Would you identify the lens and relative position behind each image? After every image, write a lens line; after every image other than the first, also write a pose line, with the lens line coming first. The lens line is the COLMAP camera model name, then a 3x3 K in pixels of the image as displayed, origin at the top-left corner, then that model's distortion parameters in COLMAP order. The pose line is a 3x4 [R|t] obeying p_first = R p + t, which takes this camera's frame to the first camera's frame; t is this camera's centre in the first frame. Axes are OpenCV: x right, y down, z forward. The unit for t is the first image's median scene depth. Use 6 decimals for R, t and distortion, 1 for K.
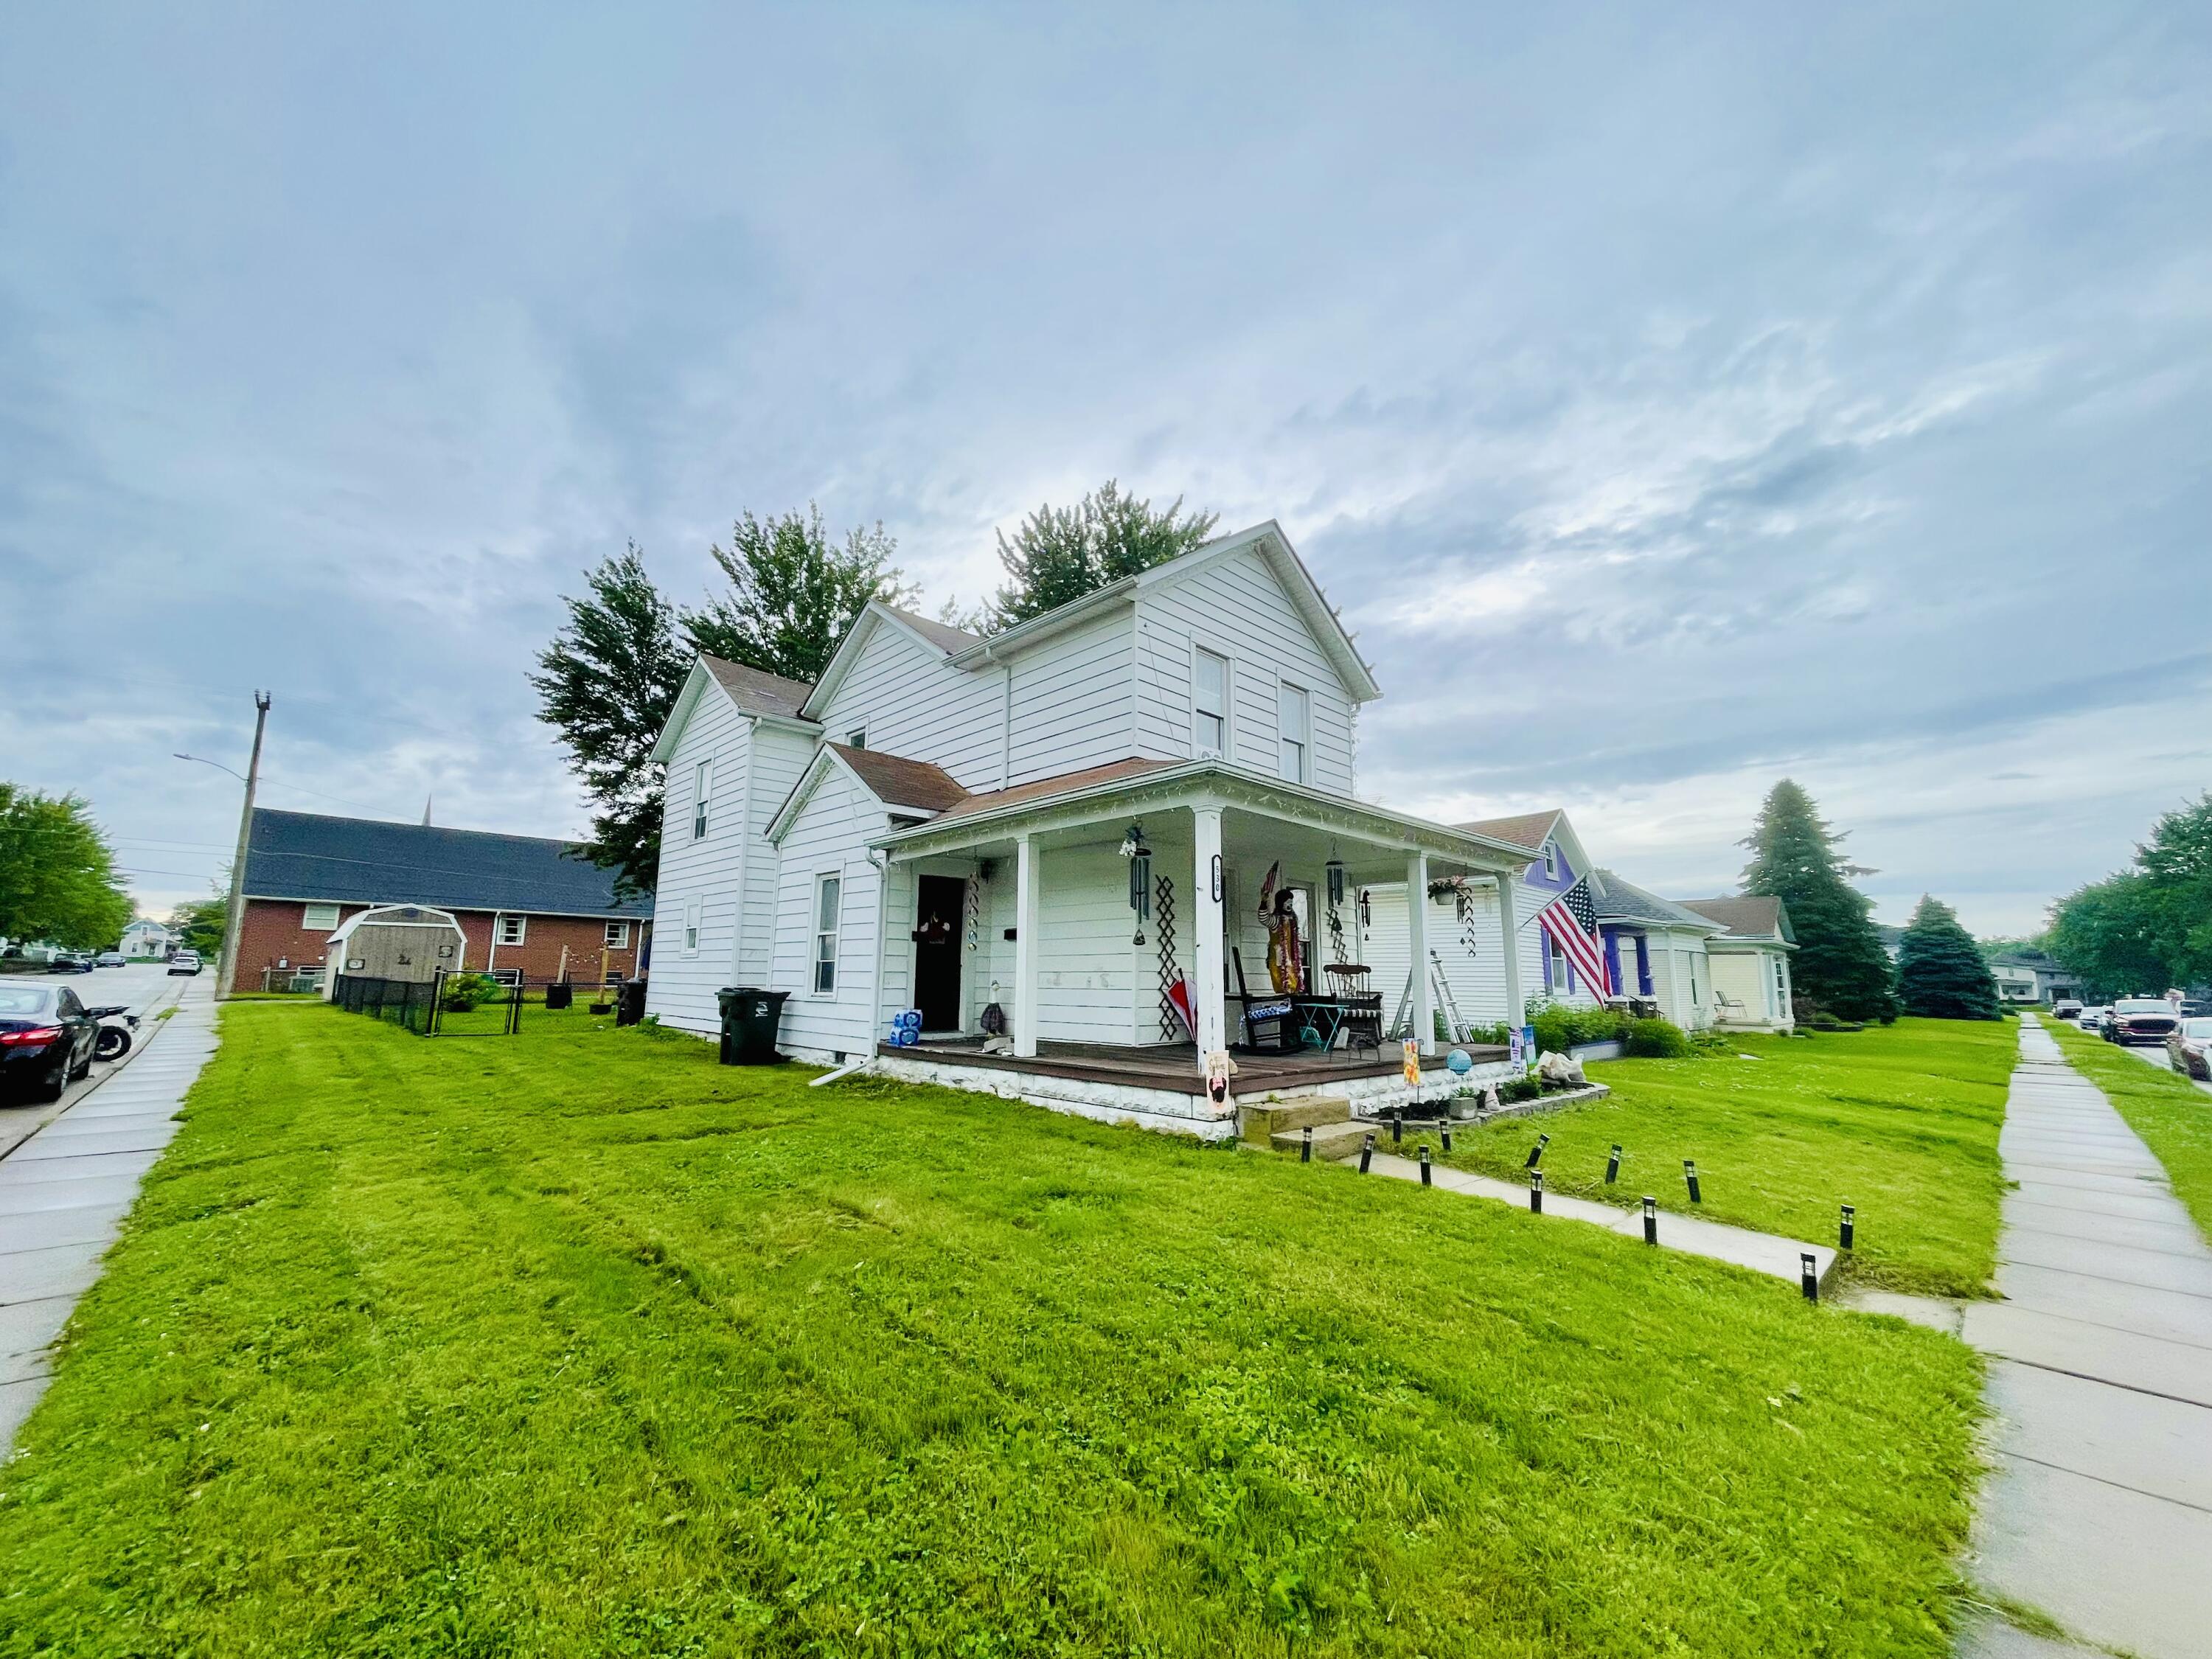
lens RADIAL K [[849.3, 0, 1097.0], [0, 849.3, 842.2], [0, 0, 1]] dist [-0.002637, 0.000215]
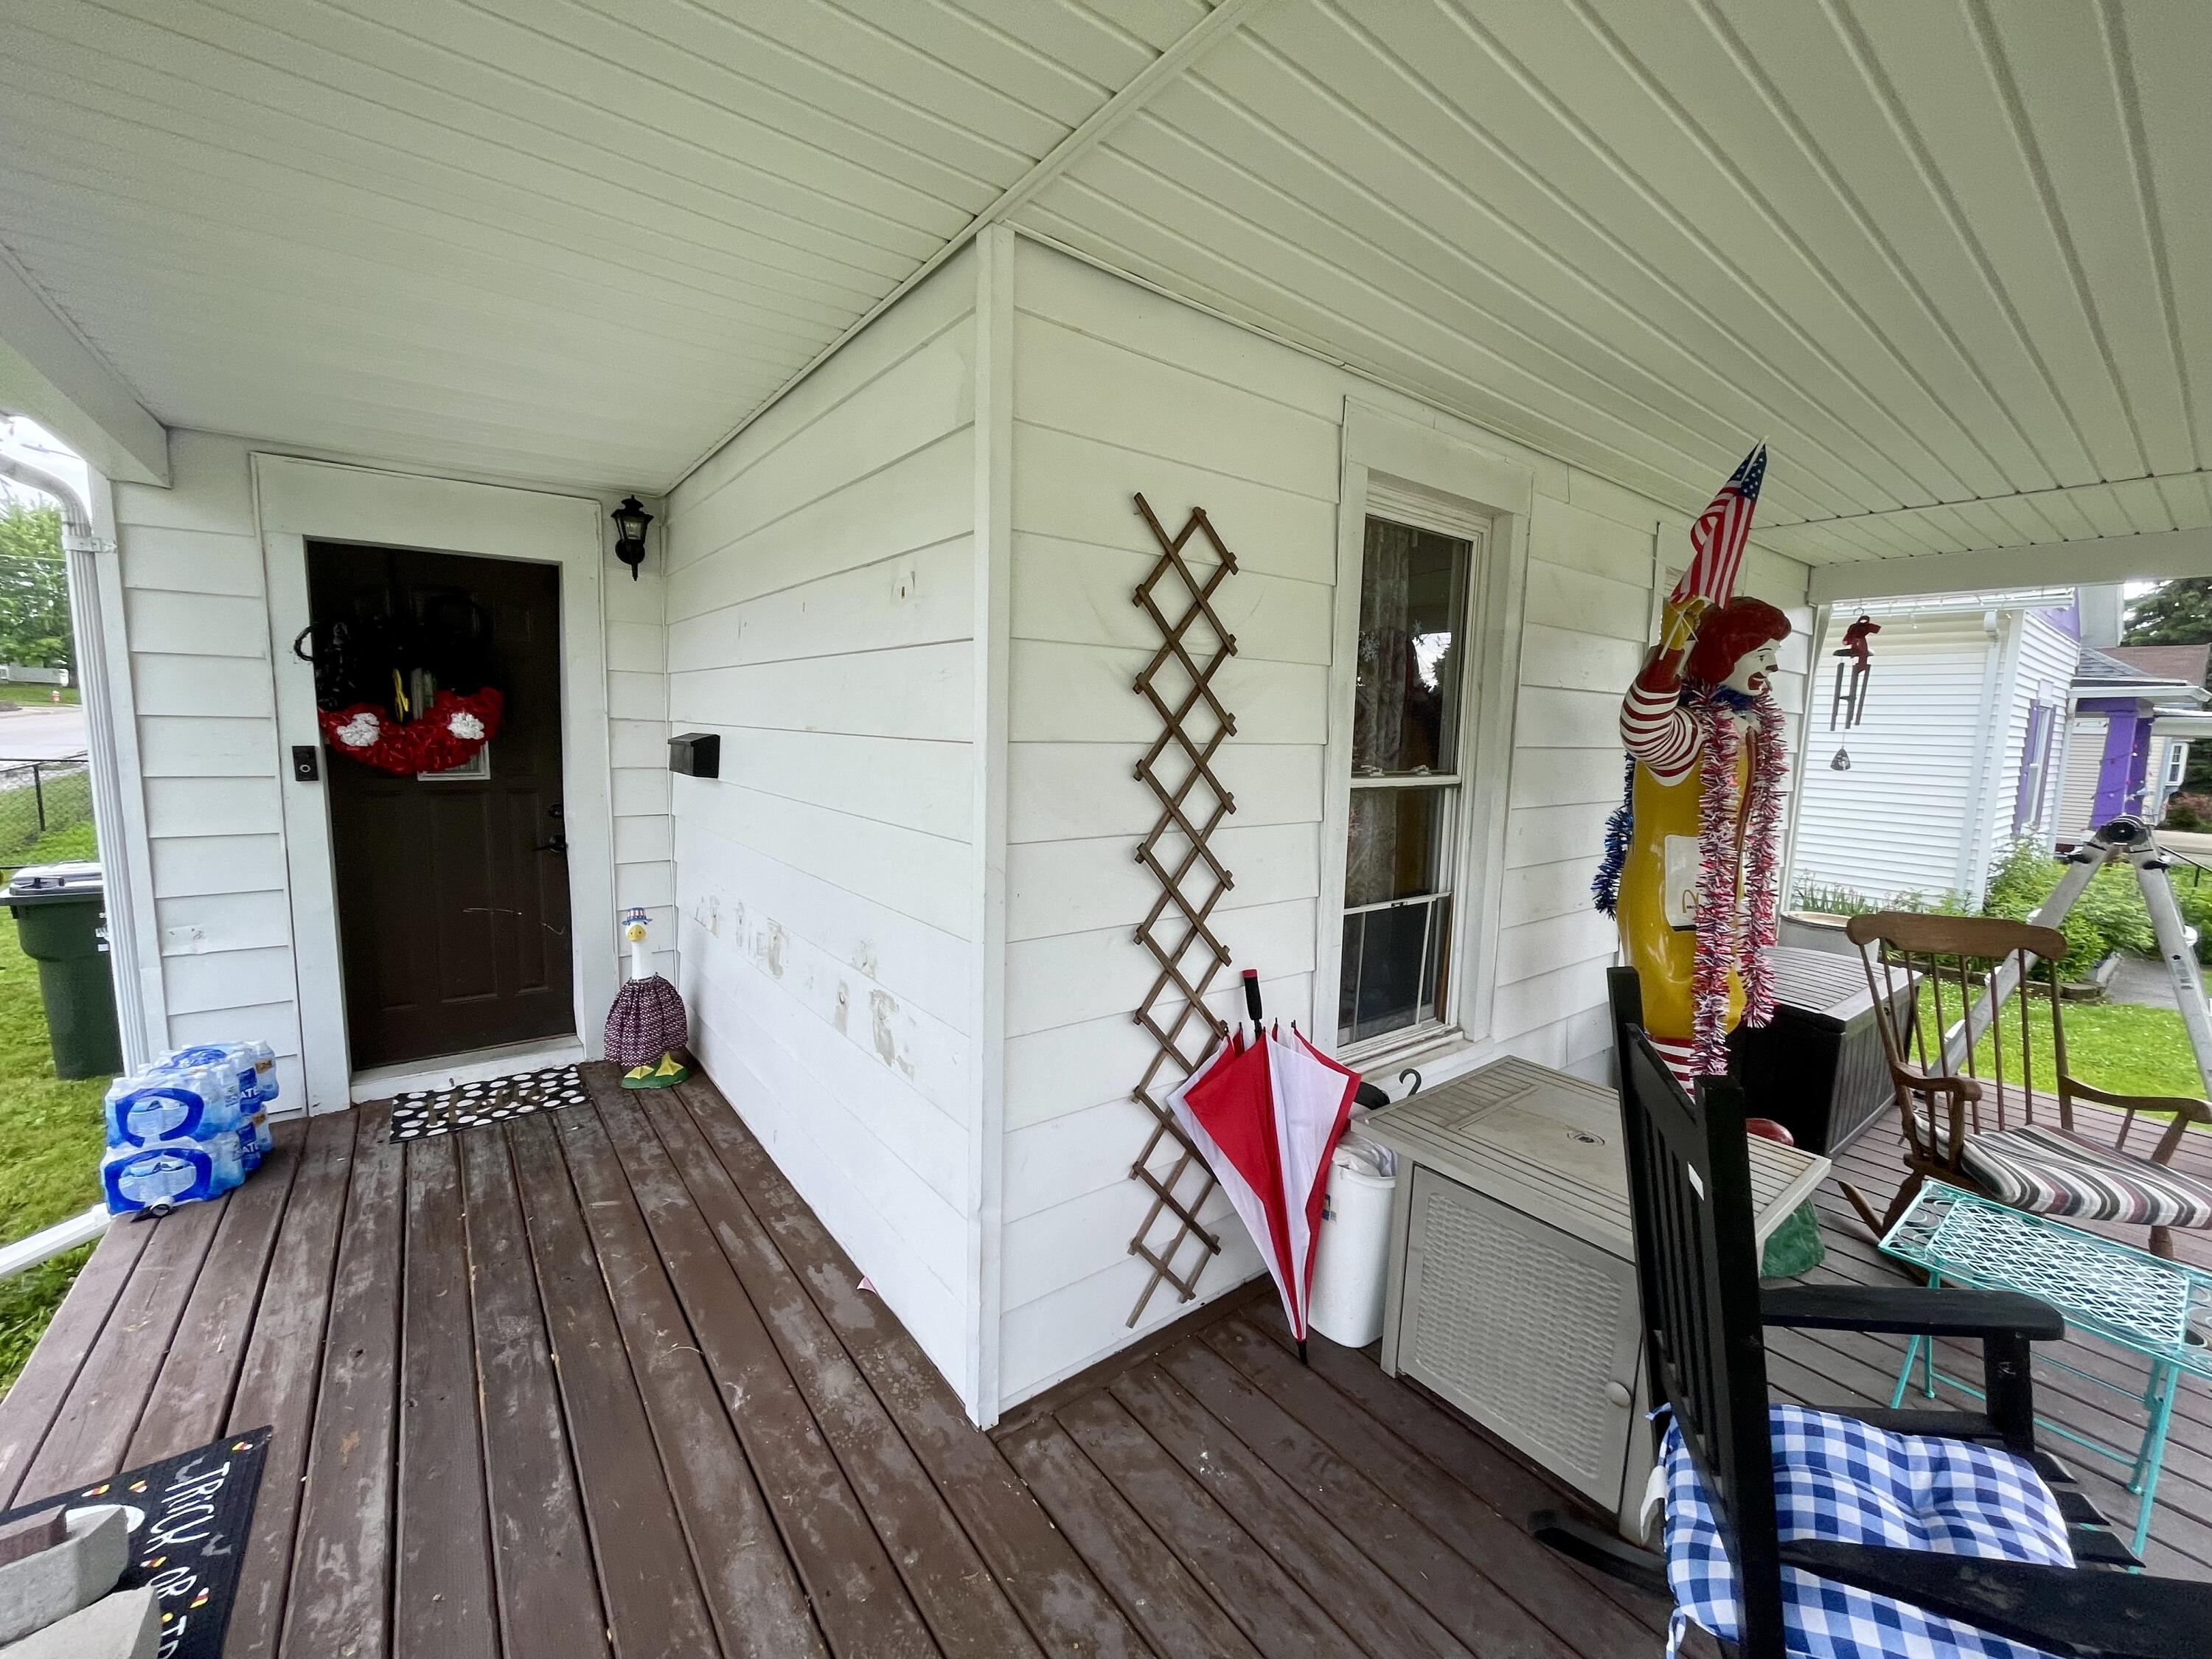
lens RADIAL K [[849.3, 0, 1096.1], [0, 849.3, 823.2], [0, 0, 1]] dist [-0.002637, 0.000215]
pose [[0.992205, 0.033200, -0.120116, 0.078589], [0.001122, 0.961442, 0.275005, 0.051606], [0.124614, -0.272996, 0.953910, 0.751165]]
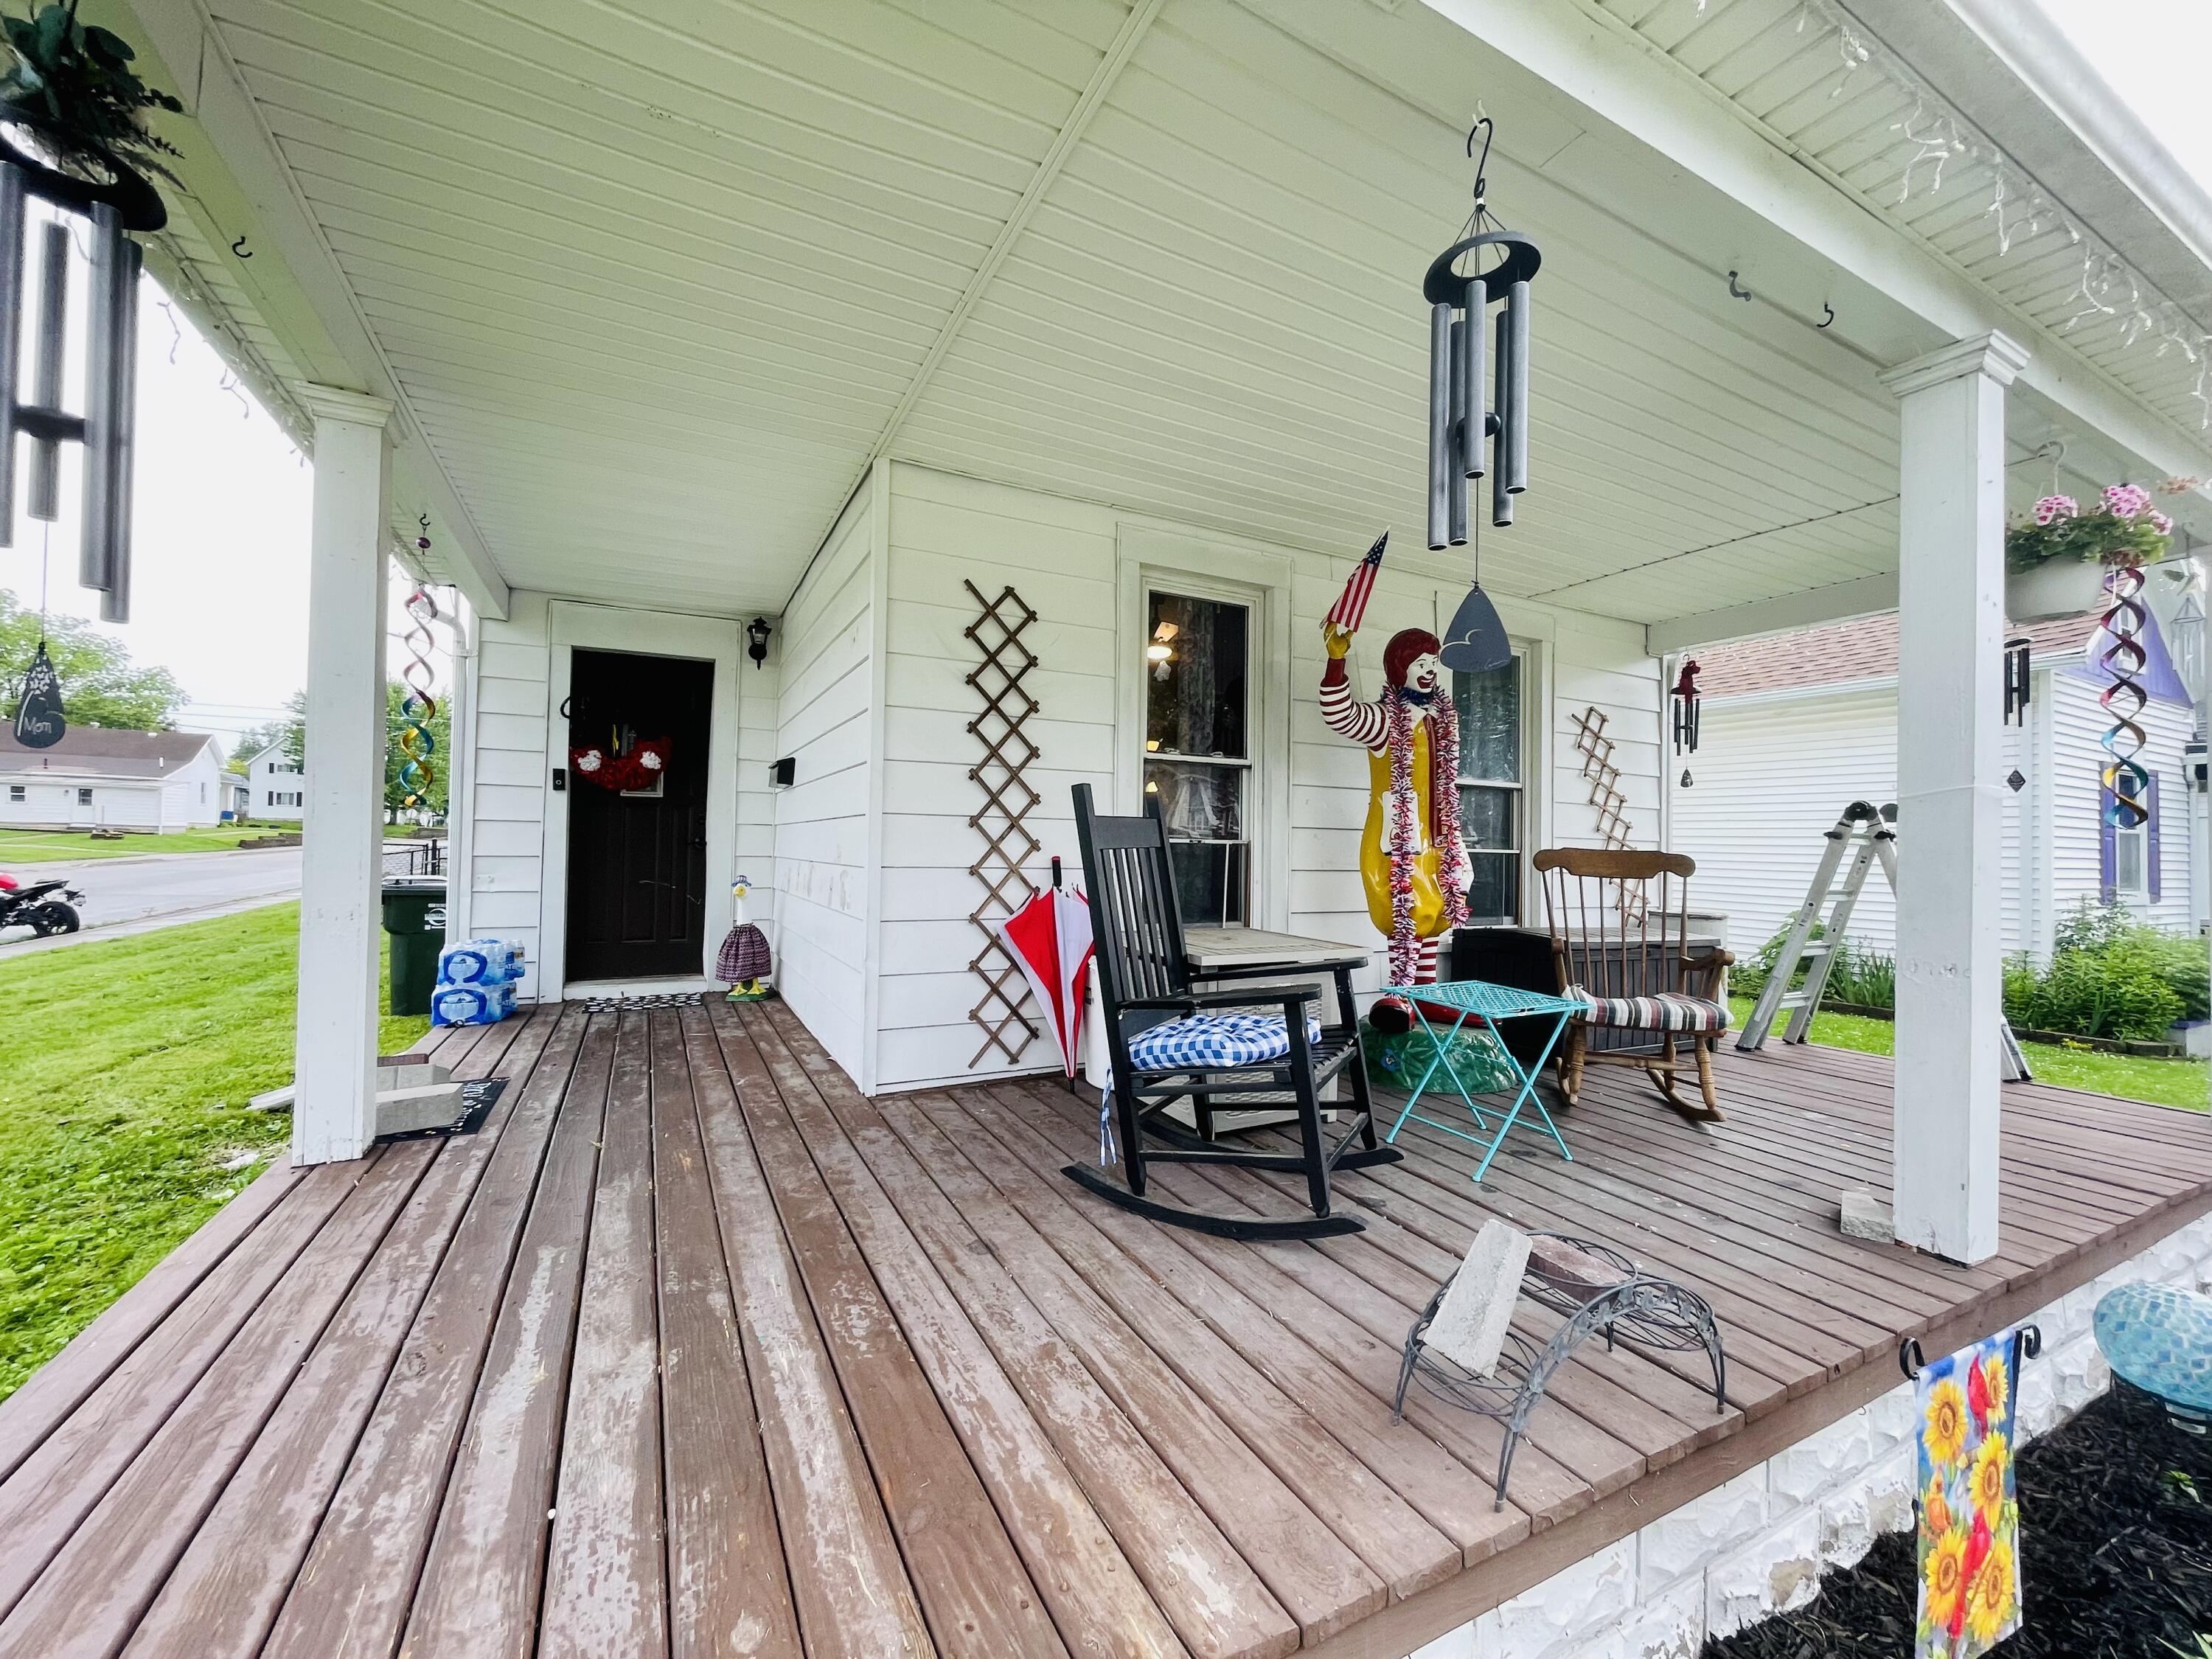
lens RADIAL K [[849.3, 0, 1109.8], [0, 849.3, 832.1], [0, 0, 1]] dist [-0.002637, 0.000215]
pose [[0.957658, 0.003411, -0.287888, 0.203631], [0.036761, 0.990297, 0.134020, 0.086782], [0.285552, -0.138929, 0.948240, 0.636163]]
